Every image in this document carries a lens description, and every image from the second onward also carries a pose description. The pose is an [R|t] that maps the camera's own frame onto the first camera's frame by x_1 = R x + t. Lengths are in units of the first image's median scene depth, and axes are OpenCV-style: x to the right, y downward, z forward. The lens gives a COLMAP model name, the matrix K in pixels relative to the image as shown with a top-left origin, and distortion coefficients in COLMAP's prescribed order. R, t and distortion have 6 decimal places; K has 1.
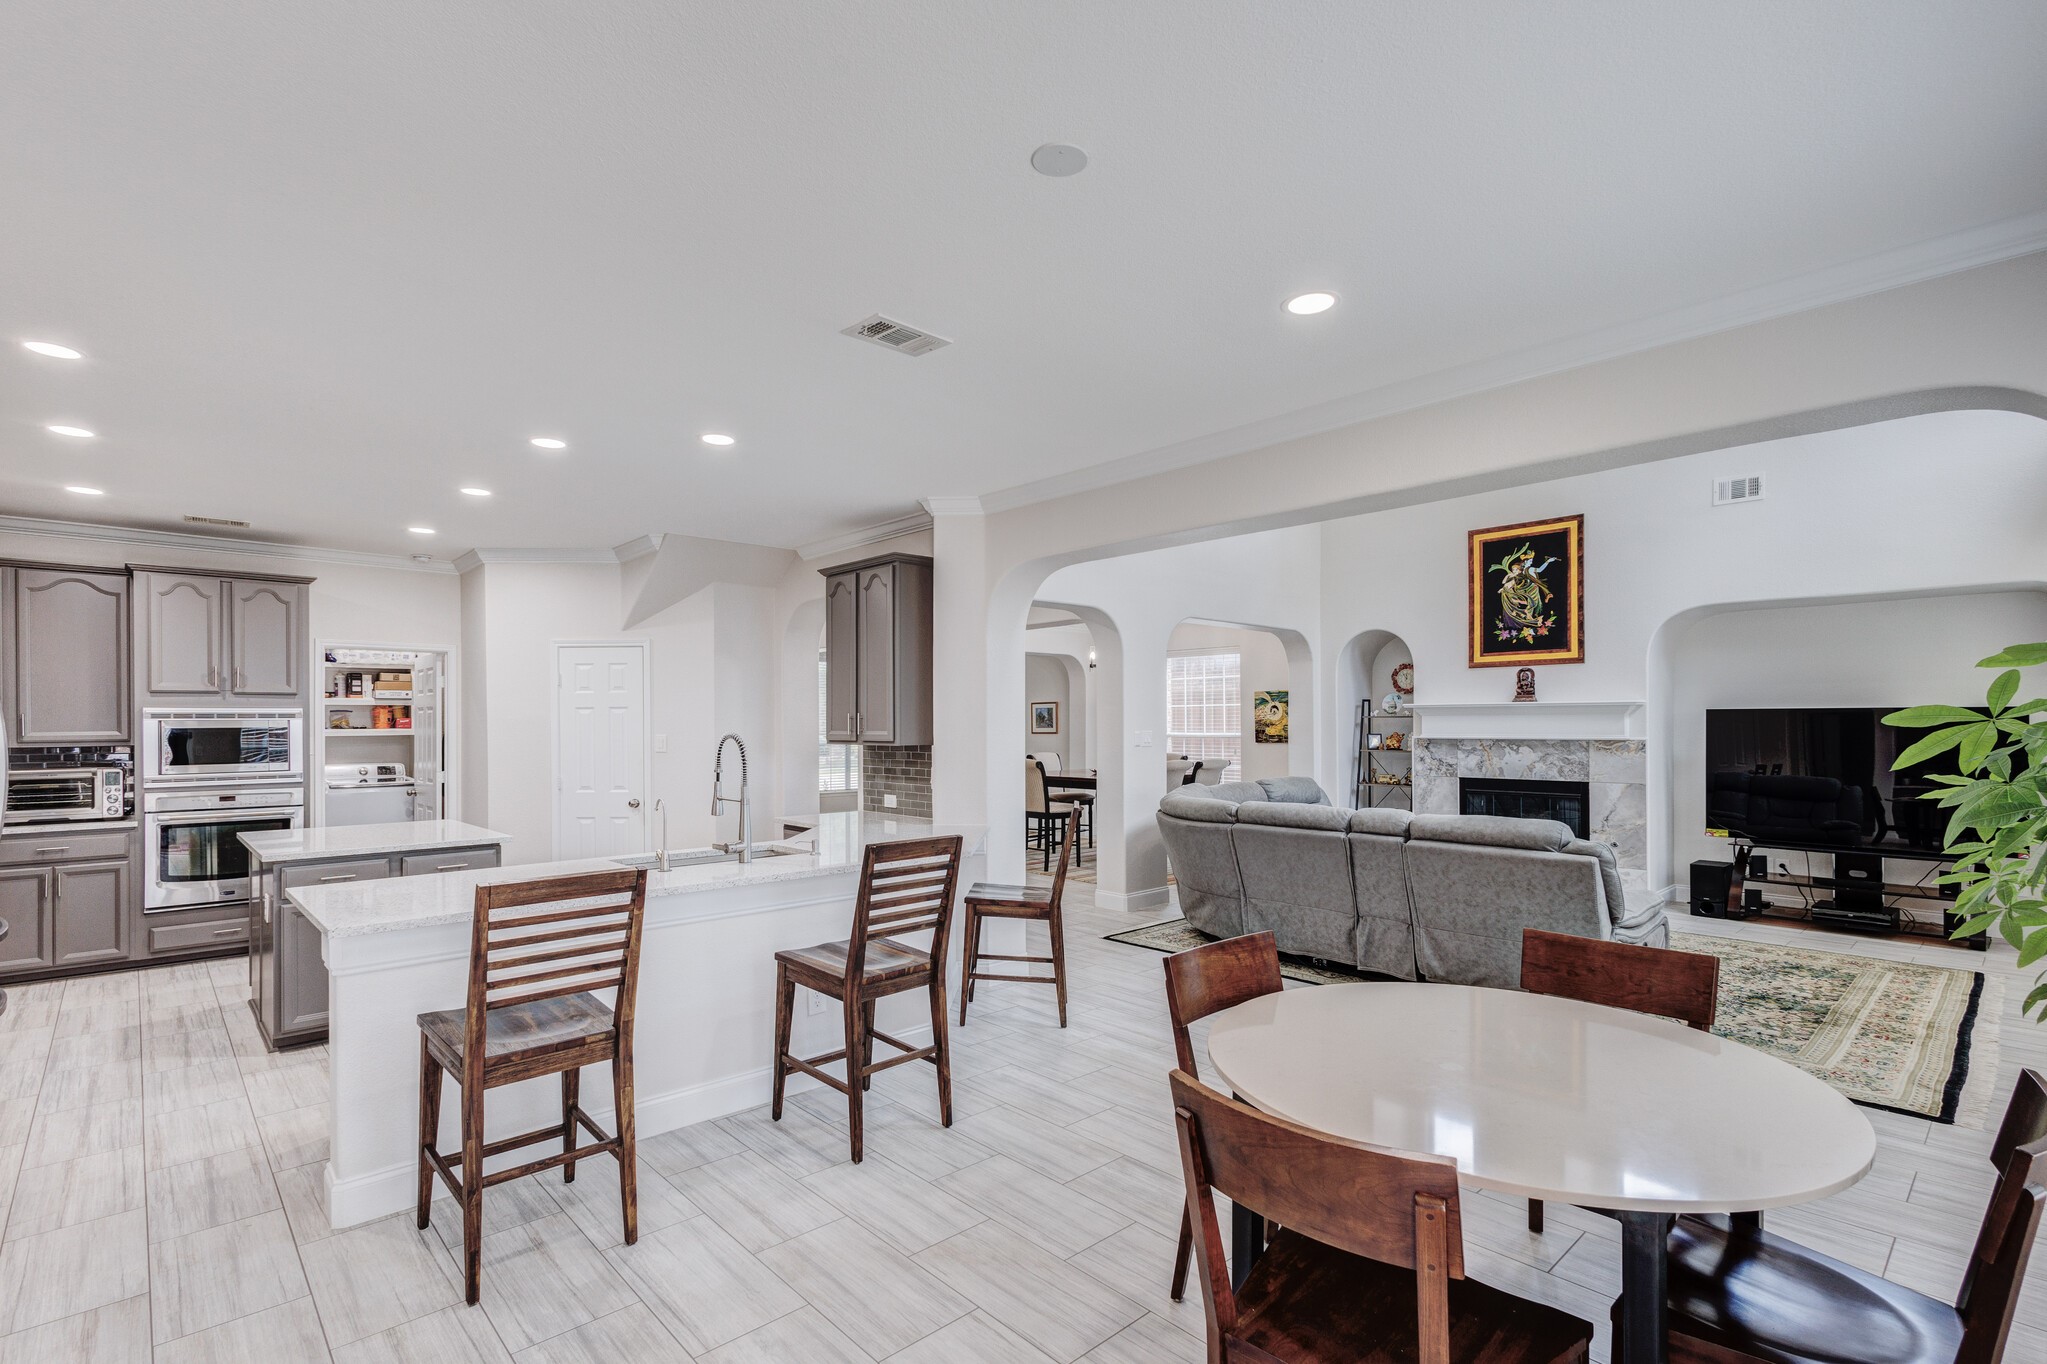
lens RADIAL K [[956.5, 0, 1013.9], [0, 956.5, 721.7], [0, 0, 1]] dist [0.010316, -0.002148]
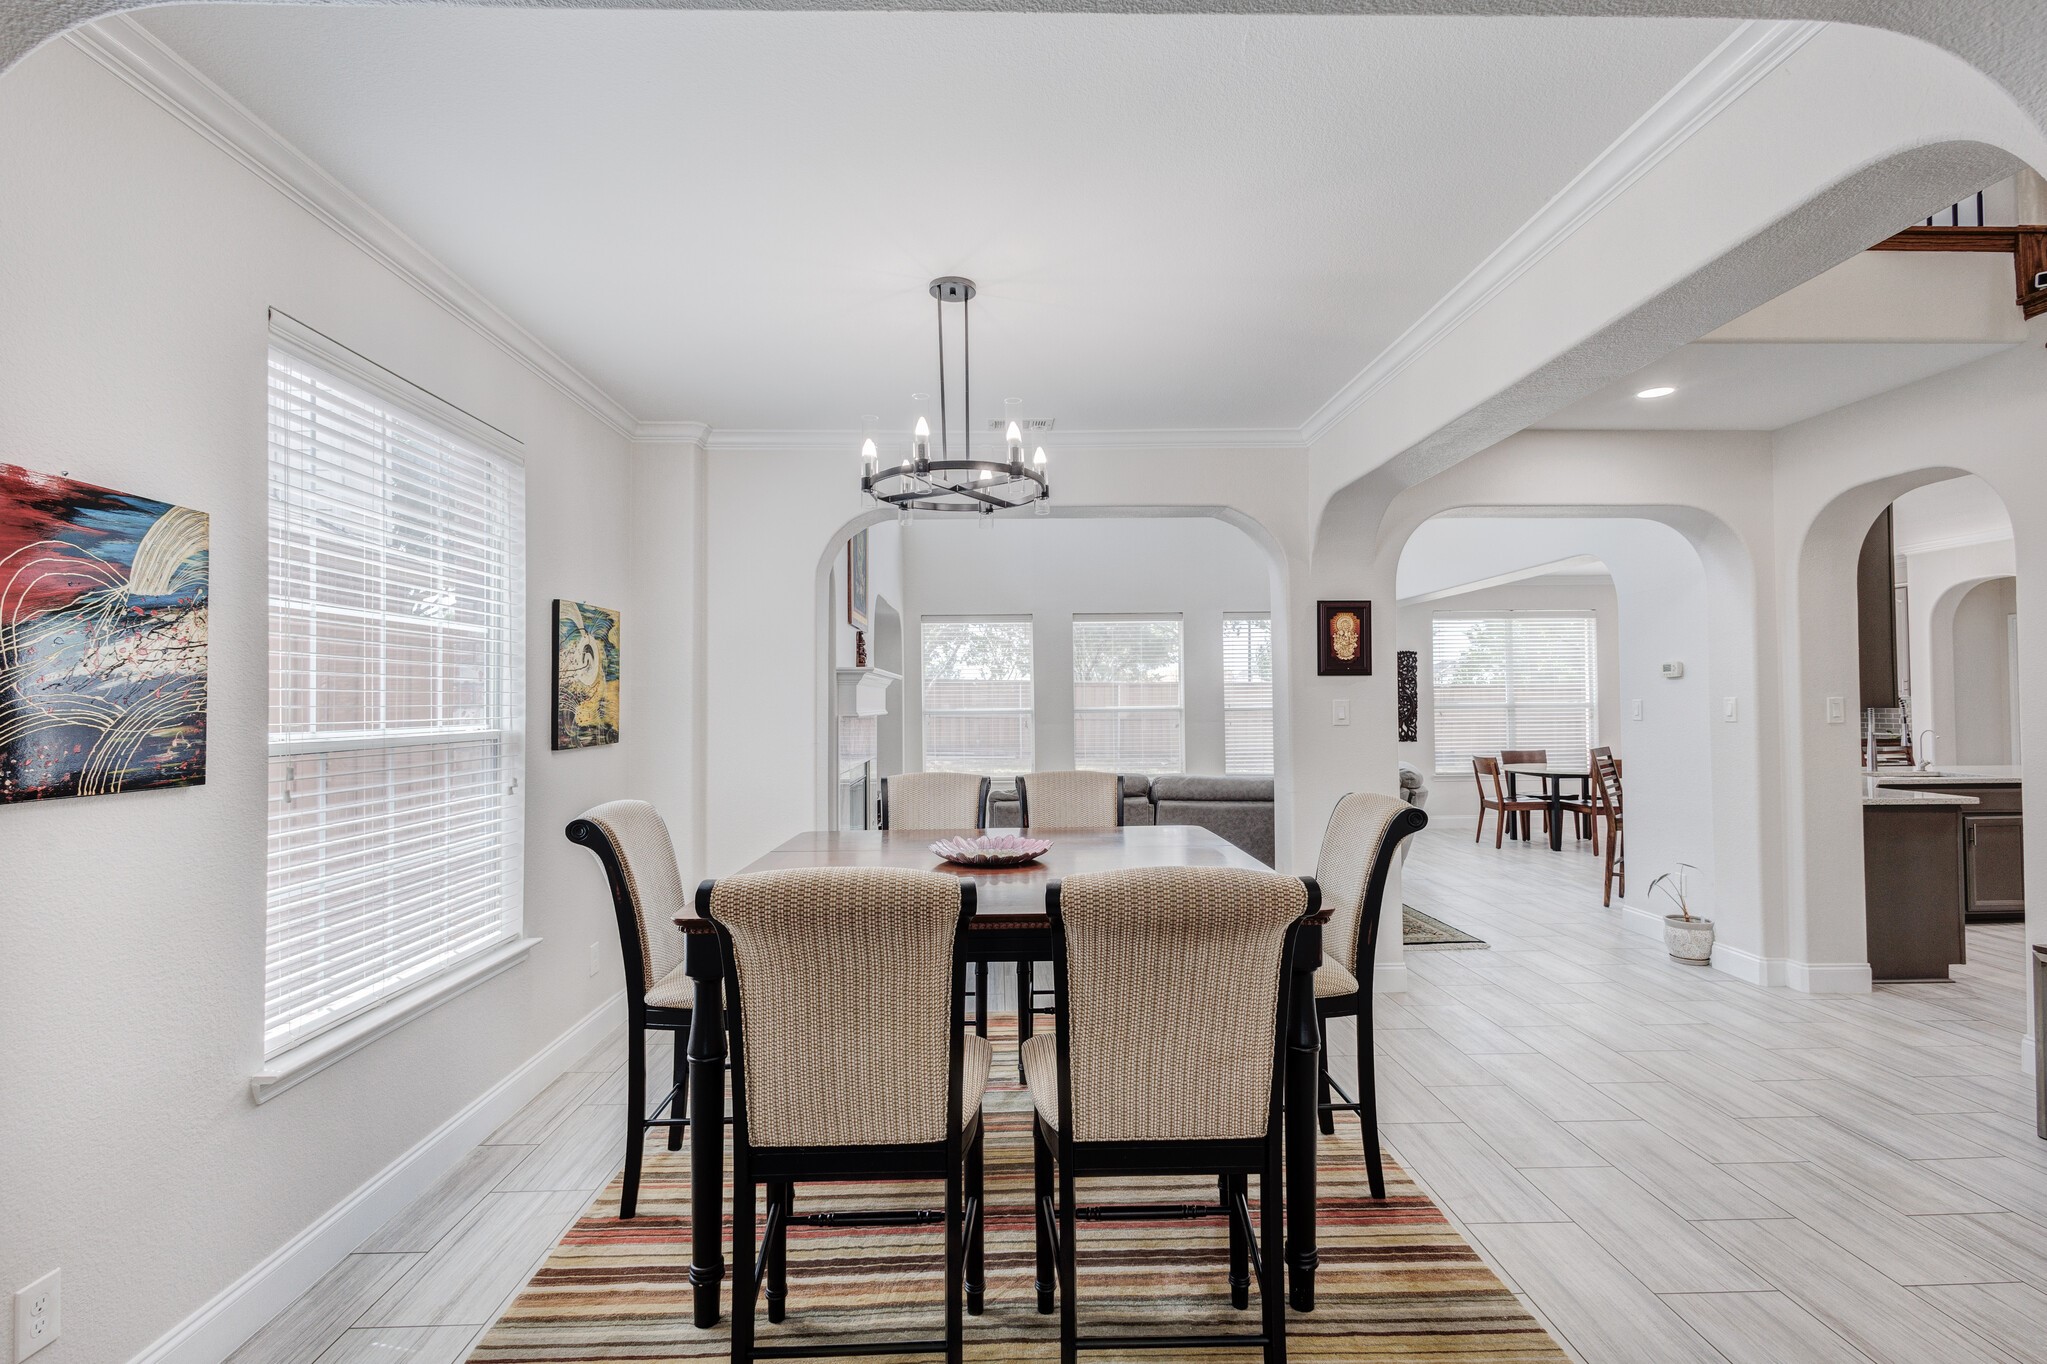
lens RADIAL K [[956.5, 0, 1022.8], [0, 956.5, 677.6], [0, 0, 1]] dist [0.010316, -0.002148]
pose [[-0.756677, 0.027742, 0.653200, -0.139133], [0.011219, 0.999503, -0.029454, 0.011937], [-0.653692, -0.014959, -0.756613, 1.703176]]
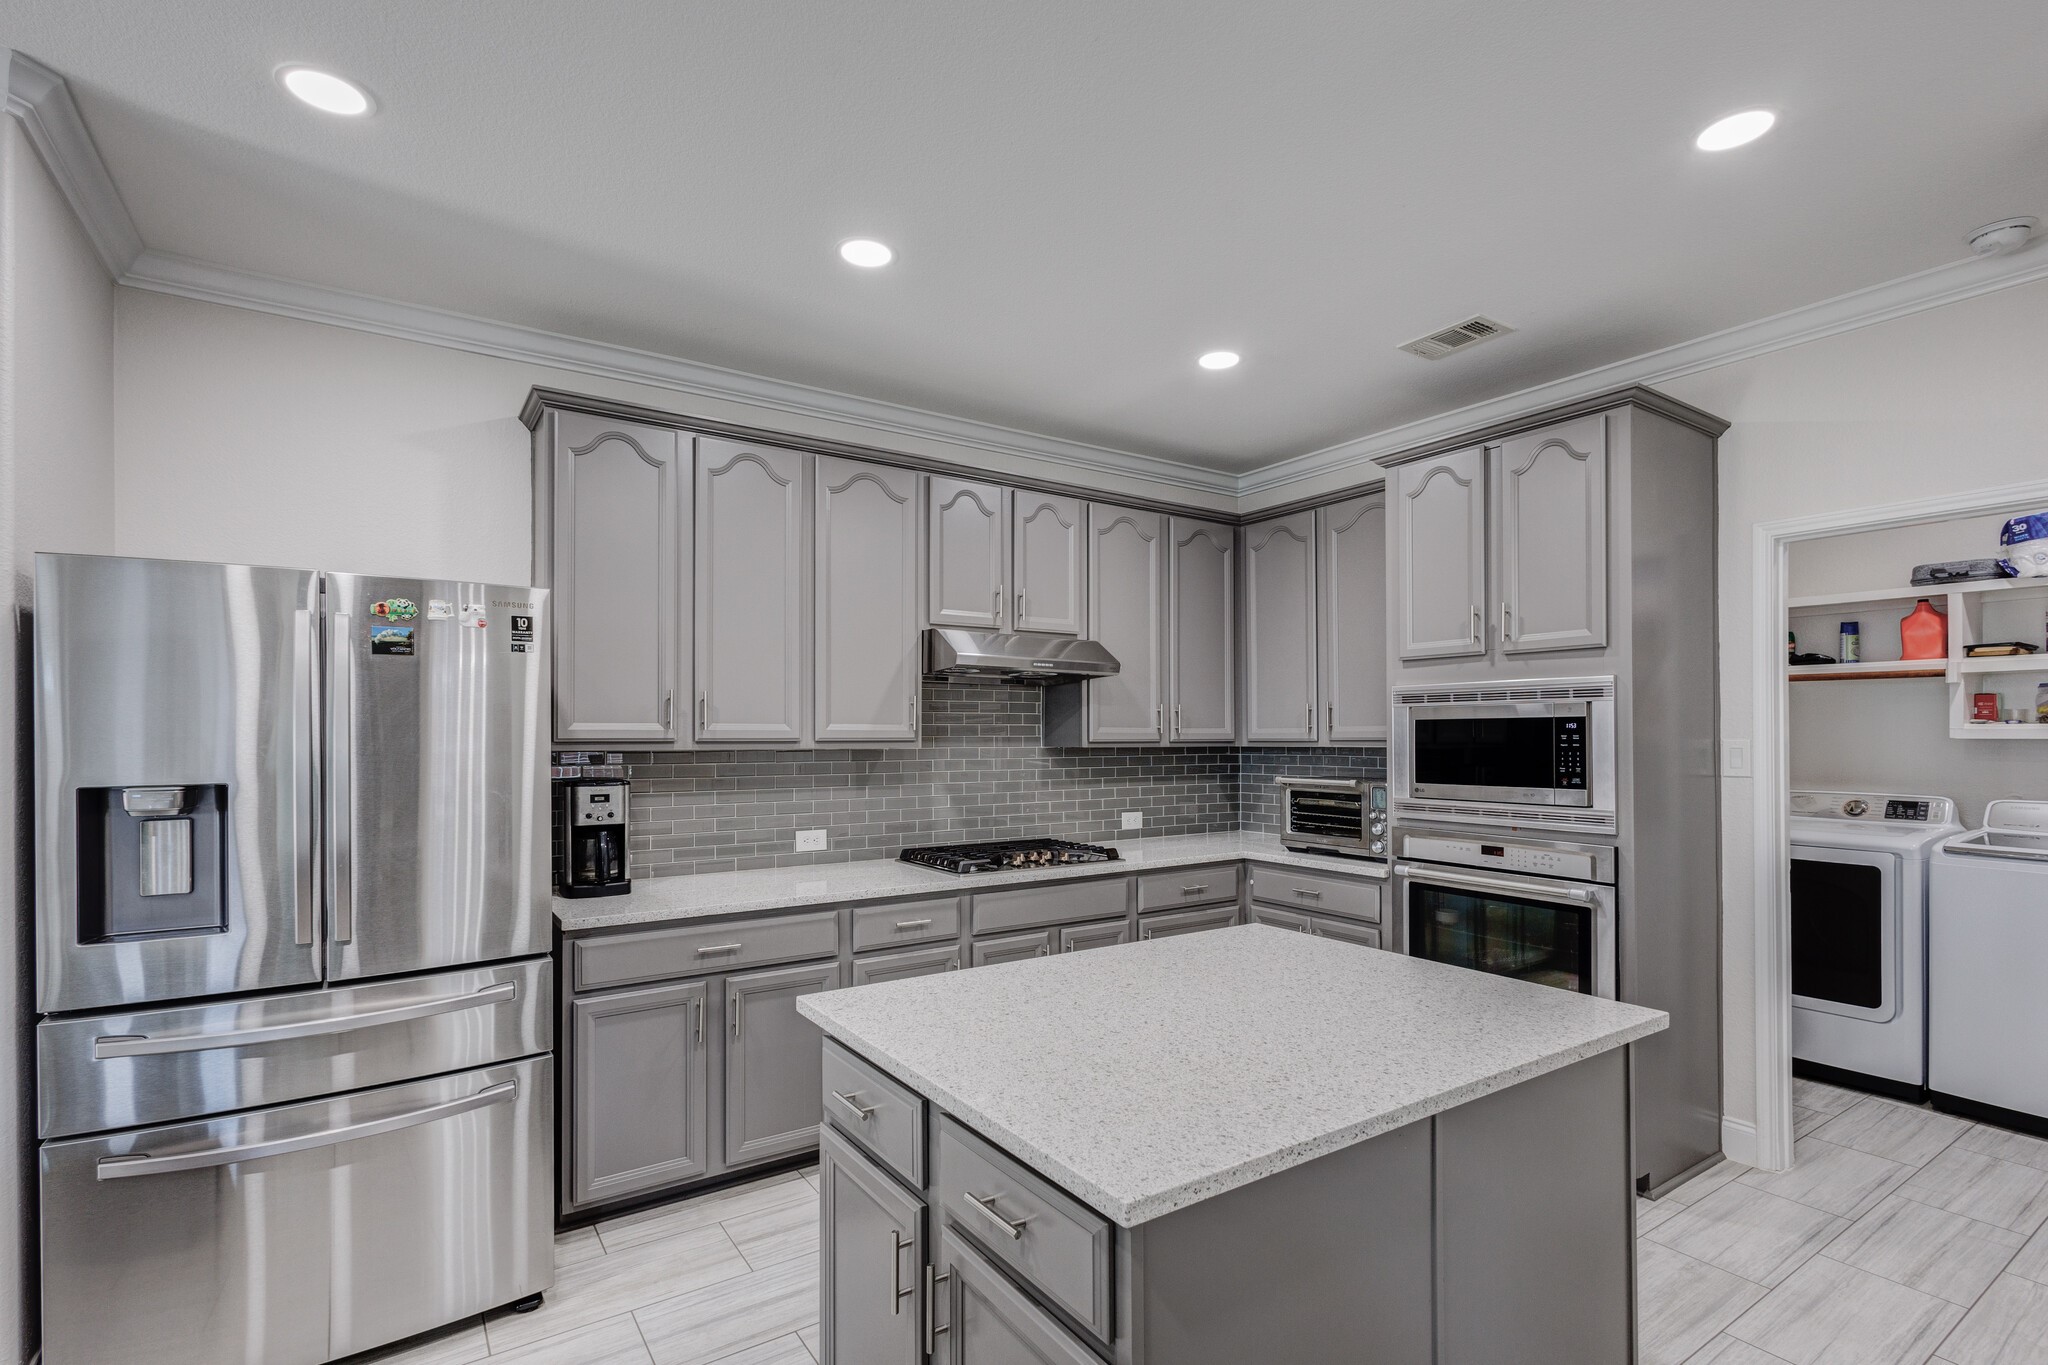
lens RADIAL K [[957.0, 0, 1029.8], [0, 957.0, 721.9], [0, 0, 1]] dist [0.010316, -0.002148]
pose [[-0.143334, -0.003699, -0.989668, -0.210296], [0.004937, 0.999978, -0.004452, 0.007943], [0.989662, -0.005524, -0.143312, 0.686714]]
